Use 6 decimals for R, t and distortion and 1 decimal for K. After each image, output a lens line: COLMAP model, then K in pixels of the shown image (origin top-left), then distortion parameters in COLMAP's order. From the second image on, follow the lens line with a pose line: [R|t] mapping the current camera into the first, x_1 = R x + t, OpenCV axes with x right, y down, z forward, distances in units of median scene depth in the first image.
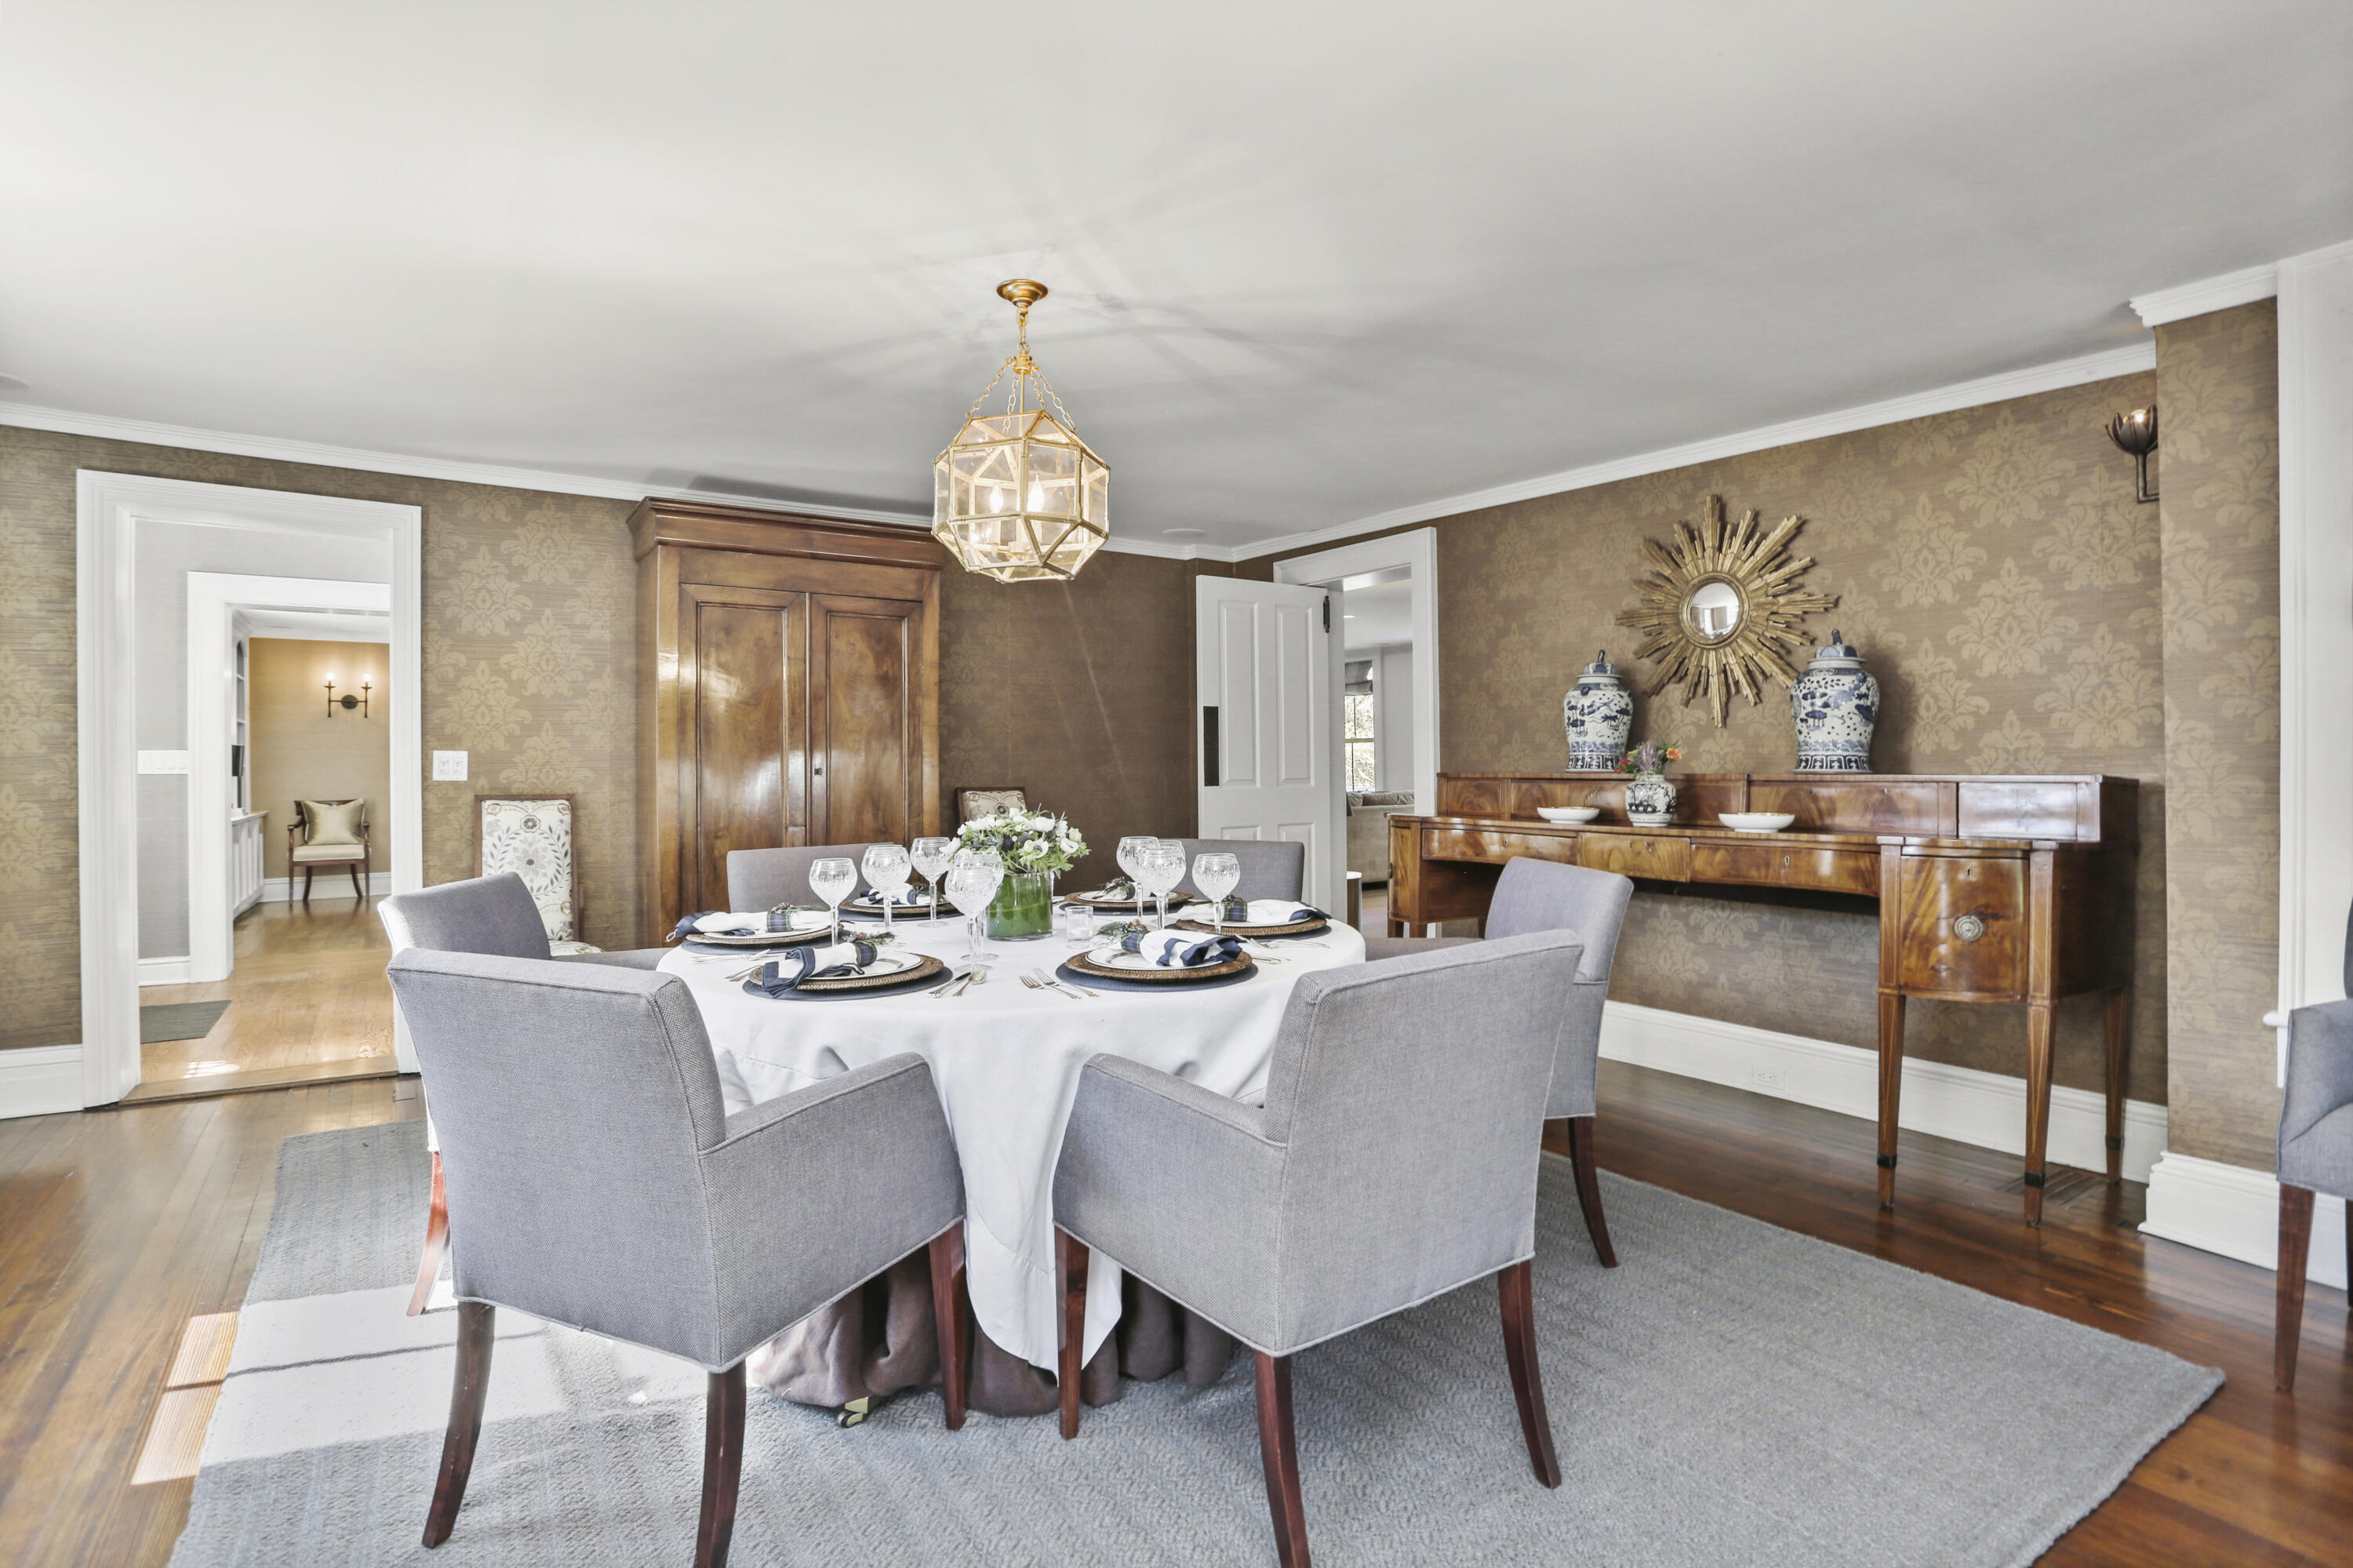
lens RADIAL K [[1188.0, 0, 1177.0], [0, 1188.0, 754.7], [0, 0, 1]] dist [0.038348, -0.000020]
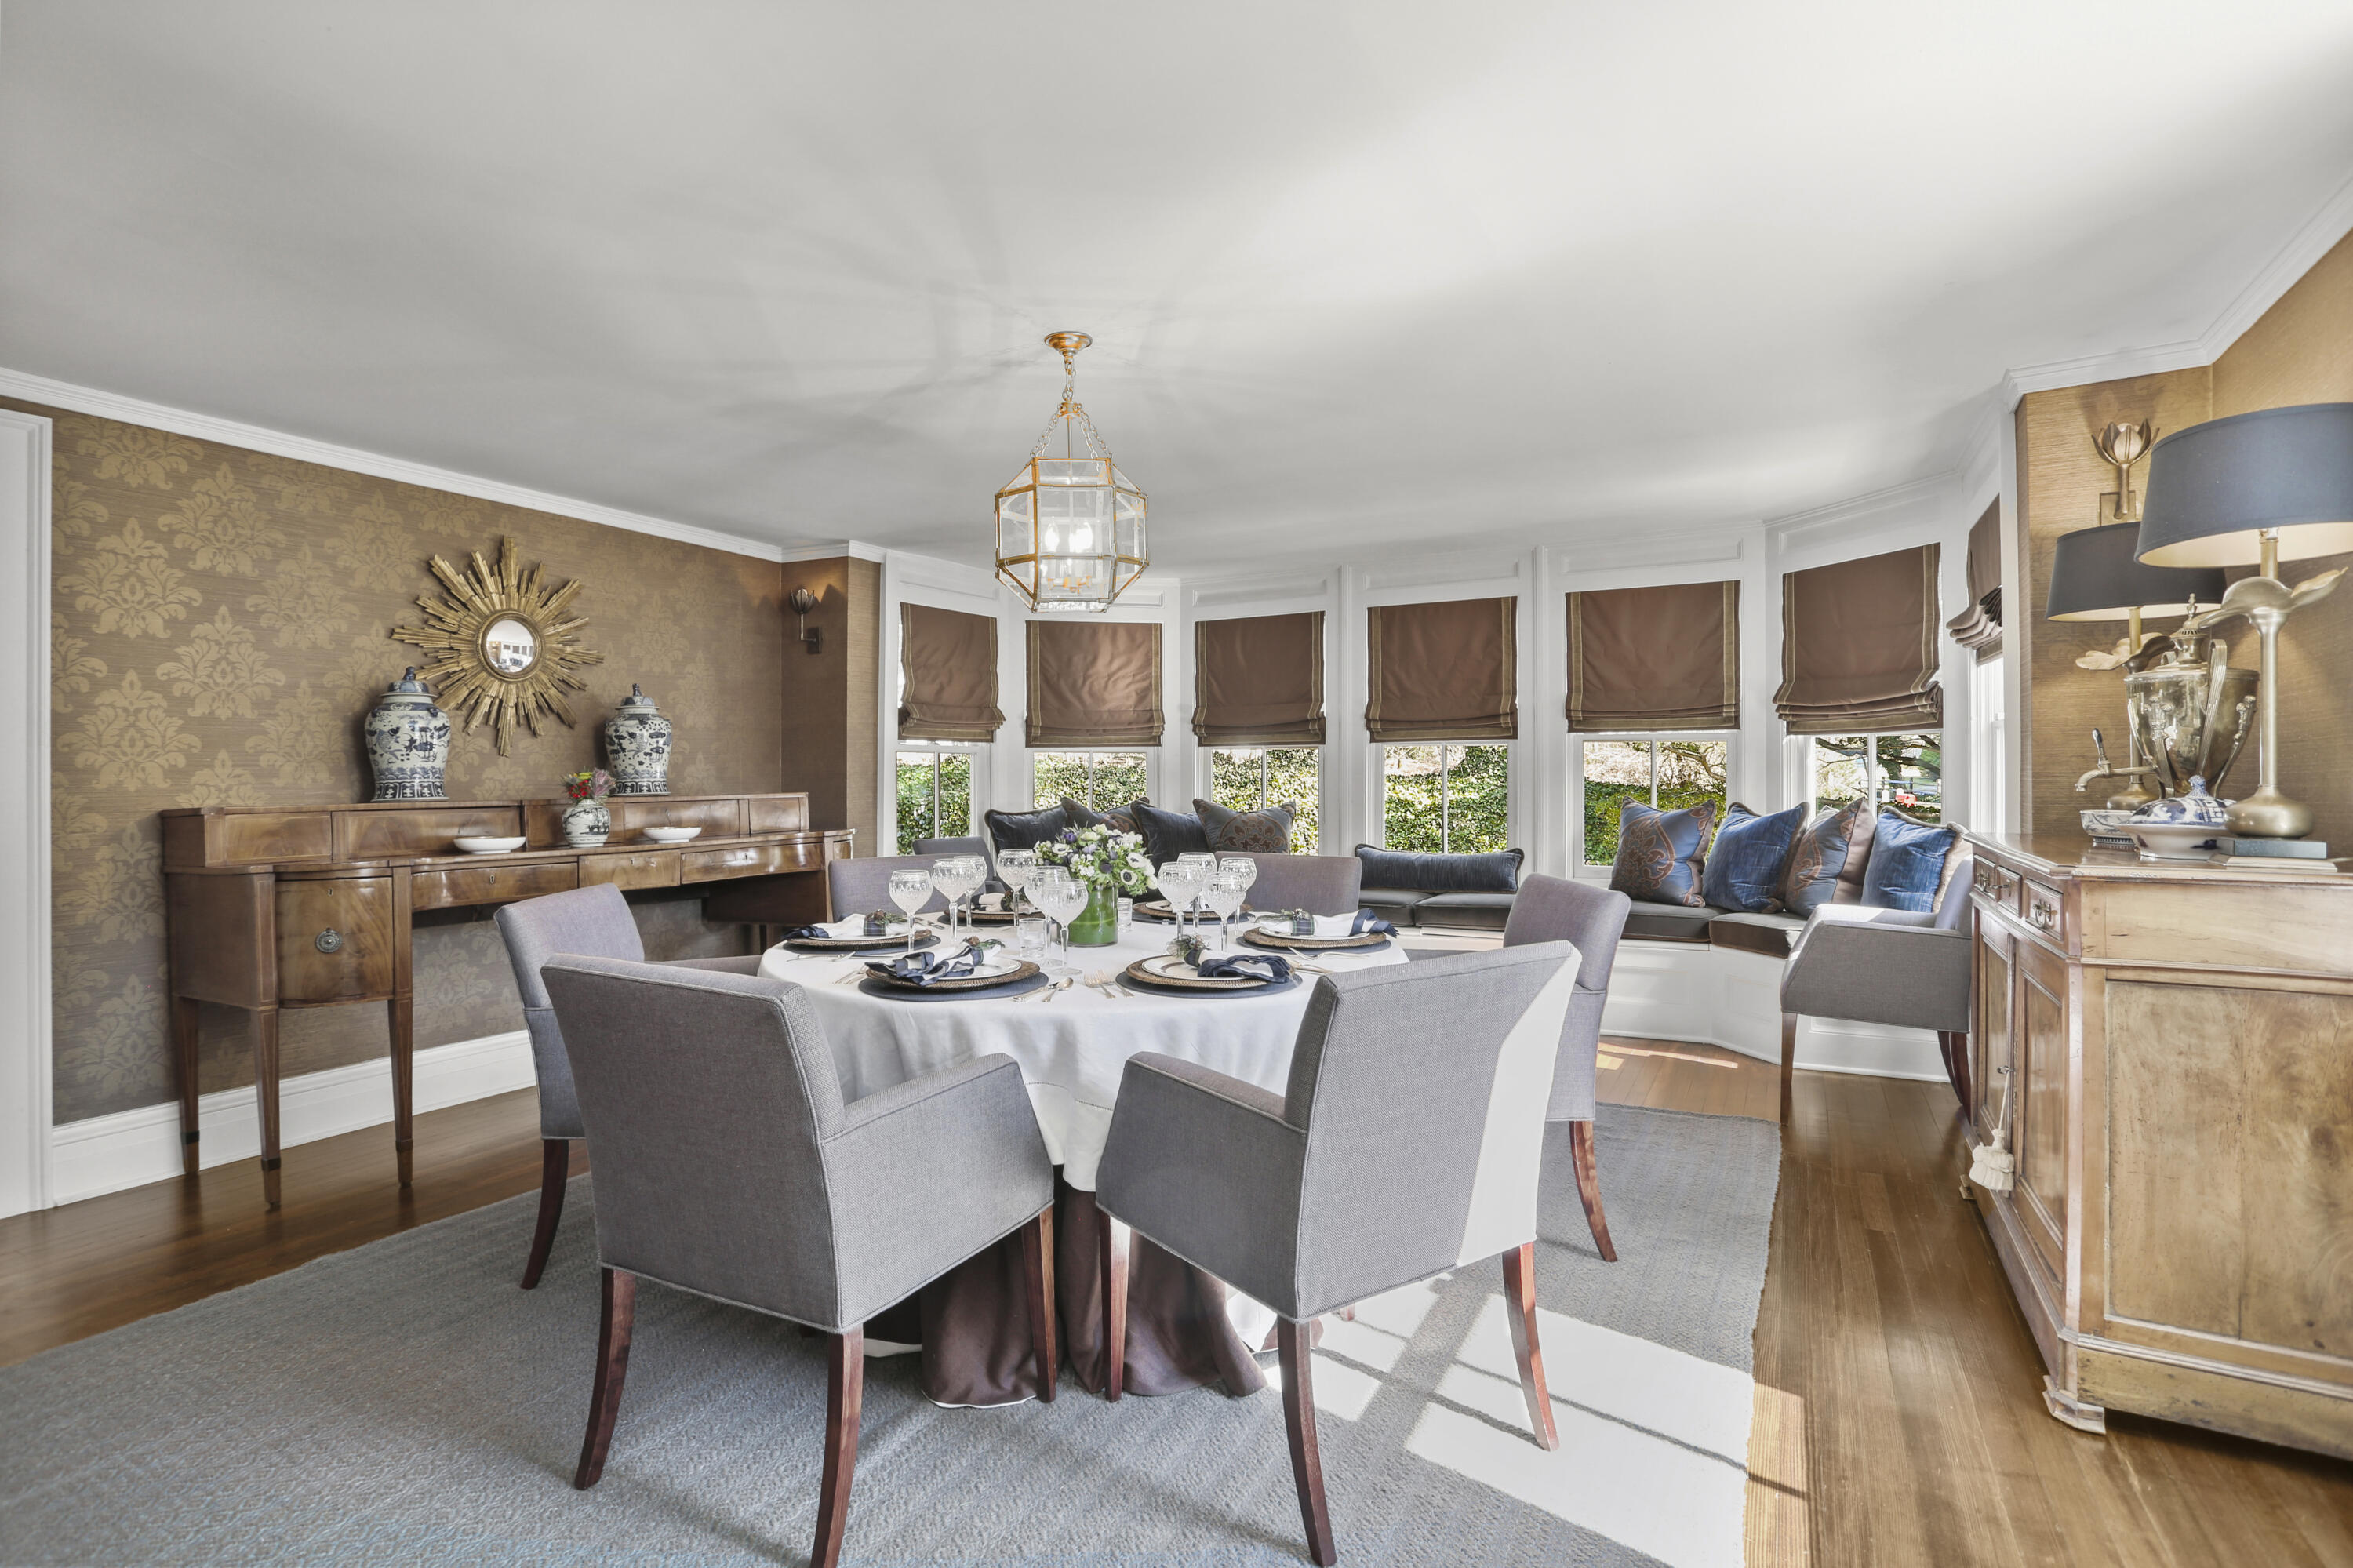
lens RADIAL K [[1146.3, 0, 1184.0], [0, 1146.3, 767.0], [0, 0, 1]] dist [-0.000562, -0.000005]
pose [[-0.470696, 0.004299, 0.882285, -0.817706], [0.001840, 0.999991, -0.003891, -0.008613], [-0.882293, -0.000208, -0.470700, 1.066849]]
